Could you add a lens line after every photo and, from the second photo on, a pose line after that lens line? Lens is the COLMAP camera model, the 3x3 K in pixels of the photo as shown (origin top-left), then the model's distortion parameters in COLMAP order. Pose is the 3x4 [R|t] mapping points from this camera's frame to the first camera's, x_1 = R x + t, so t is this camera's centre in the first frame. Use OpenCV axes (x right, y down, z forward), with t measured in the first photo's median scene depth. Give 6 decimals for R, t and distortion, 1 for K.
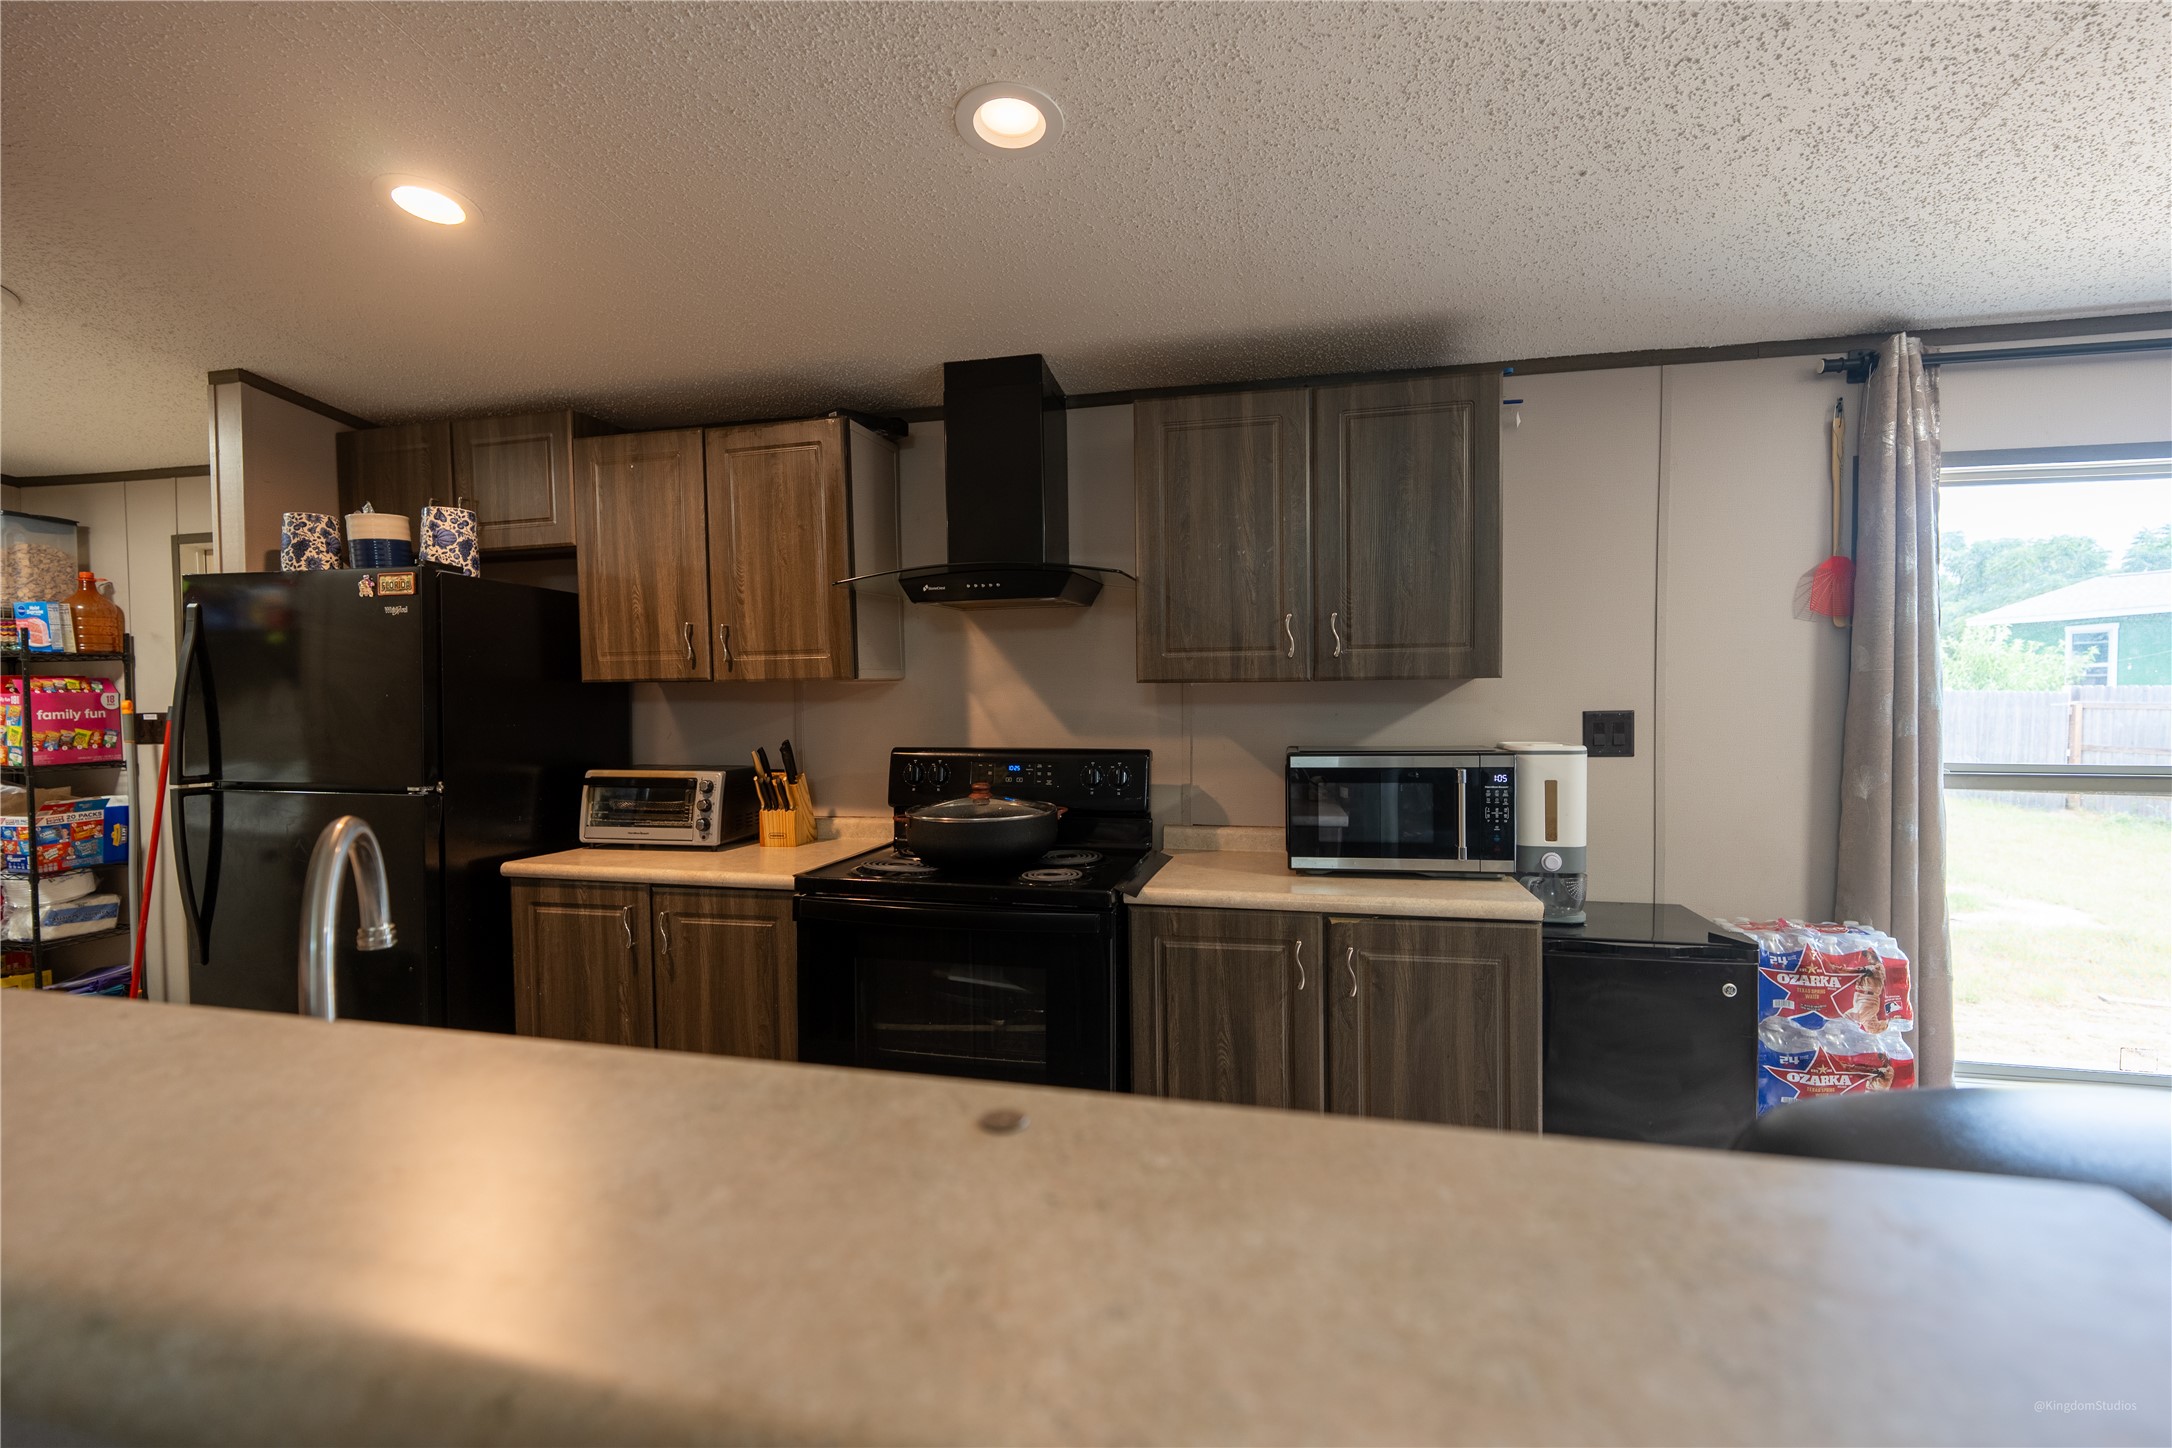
lens RADIAL K [[956.2, 0, 1082.3], [0, 956.2, 725.7], [0, 0, 1]] dist [-0.007294, 0.001199]
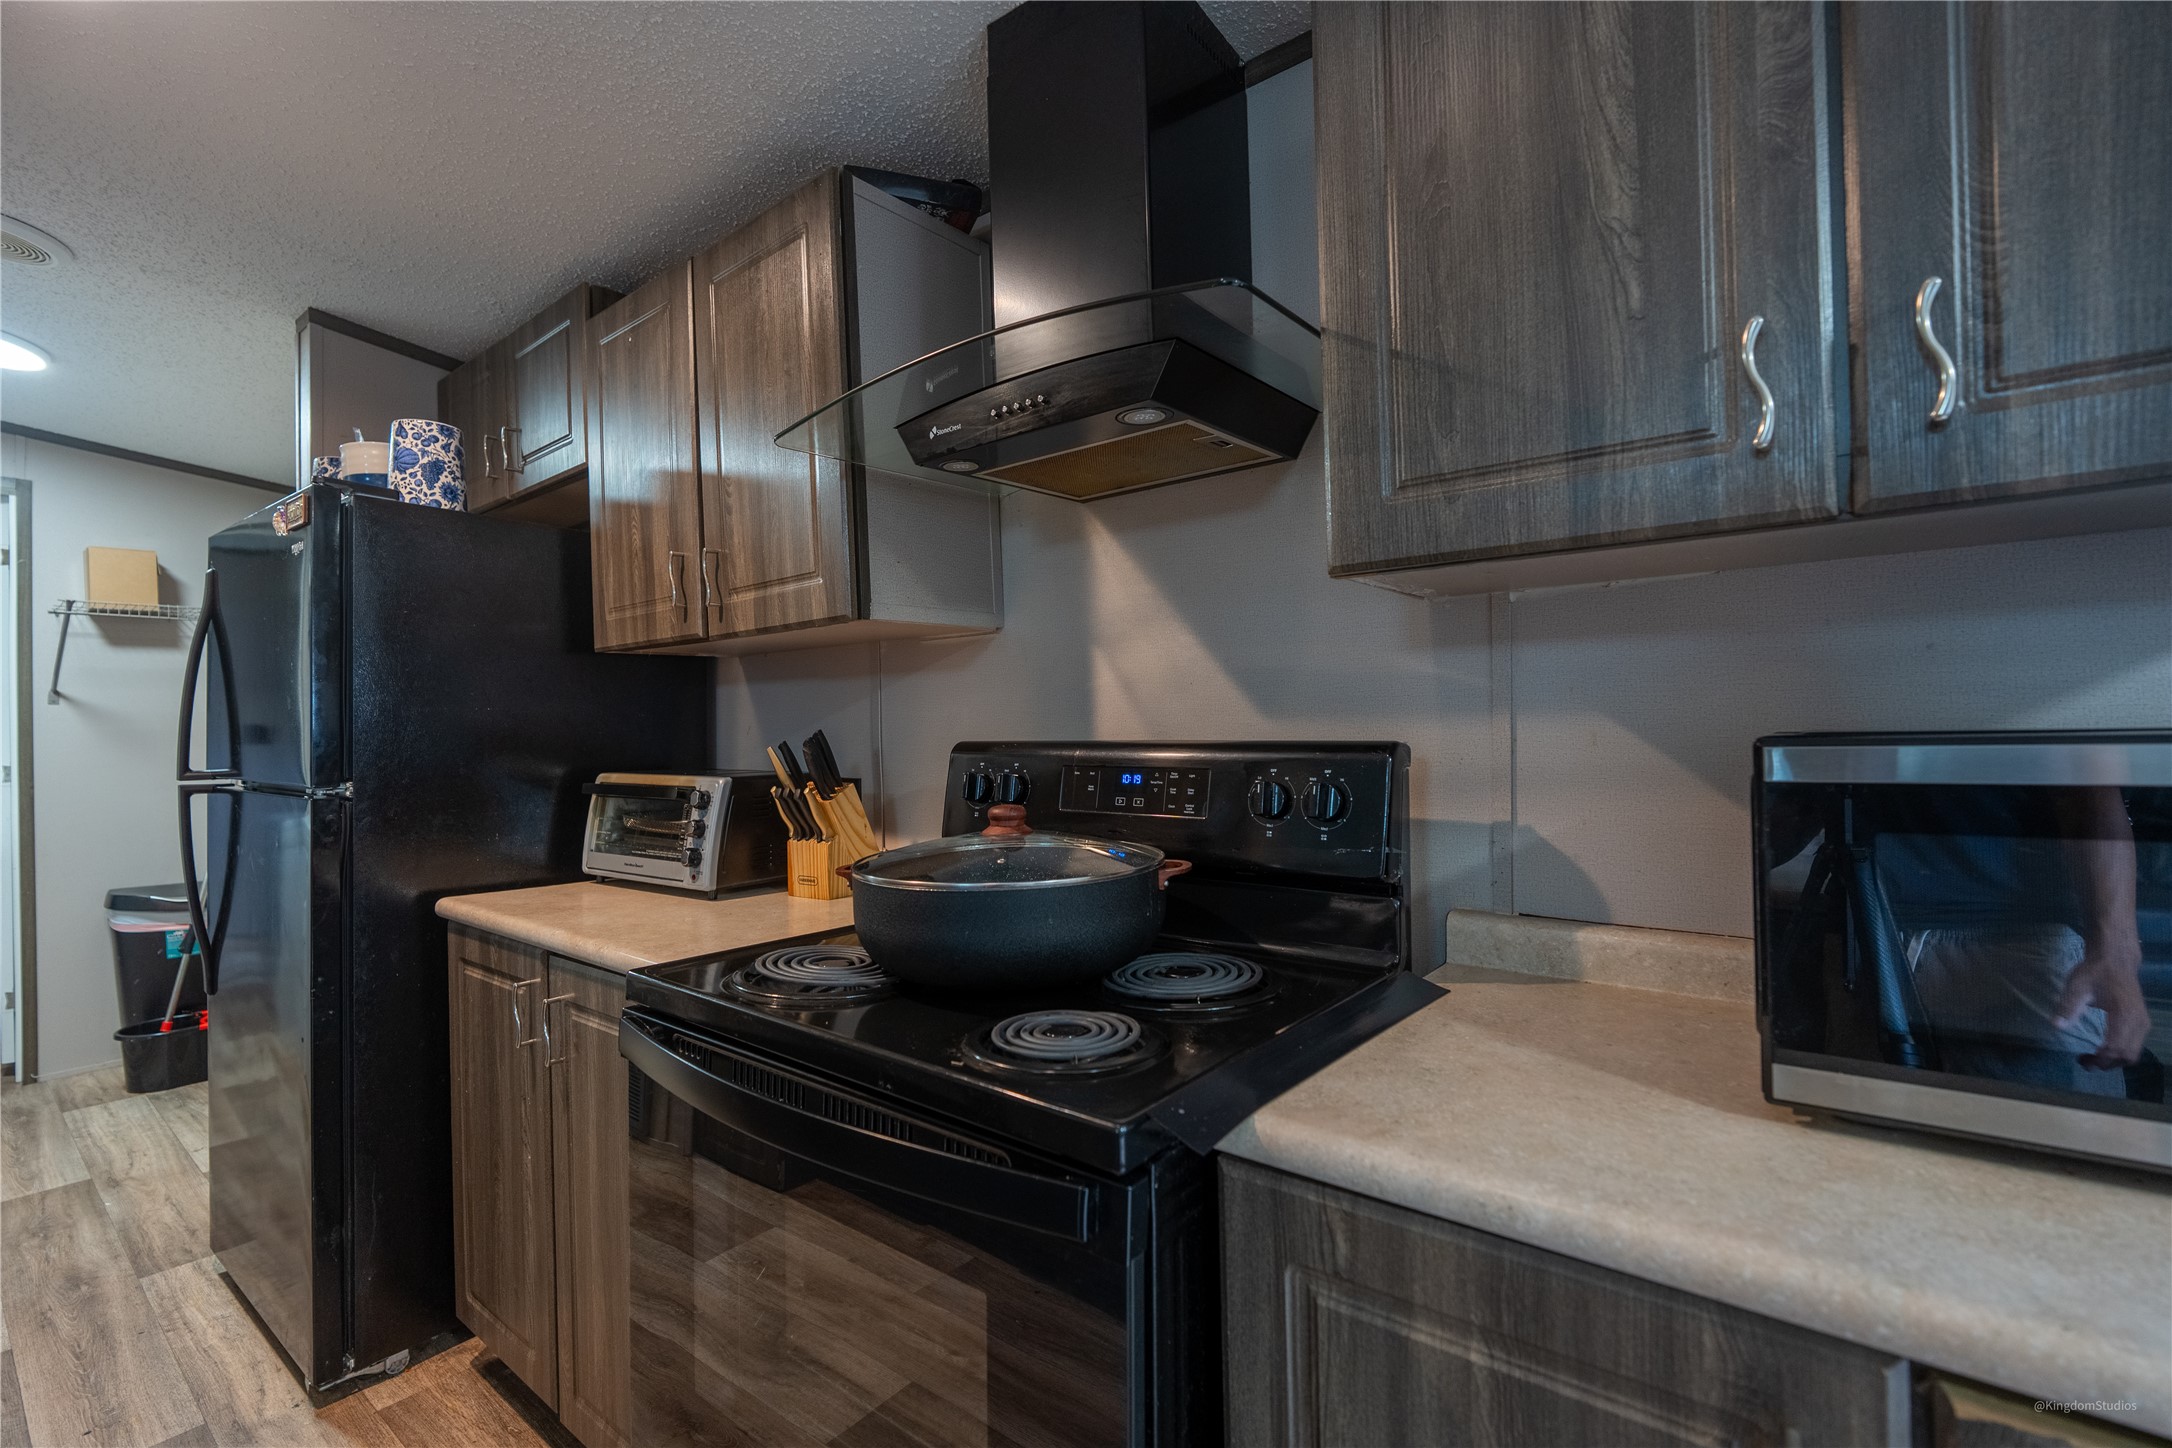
lens RADIAL K [[956.2, 0, 1082.3], [0, 956.2, 725.7], [0, 0, 1]] dist [-0.007294, 0.001199]
pose [[0.902439, -0.008276, -0.430739, 0.126761], [-0.003299, 0.999653, -0.026119, 0.029058], [0.430806, 0.024991, 0.902099, 0.521677]]
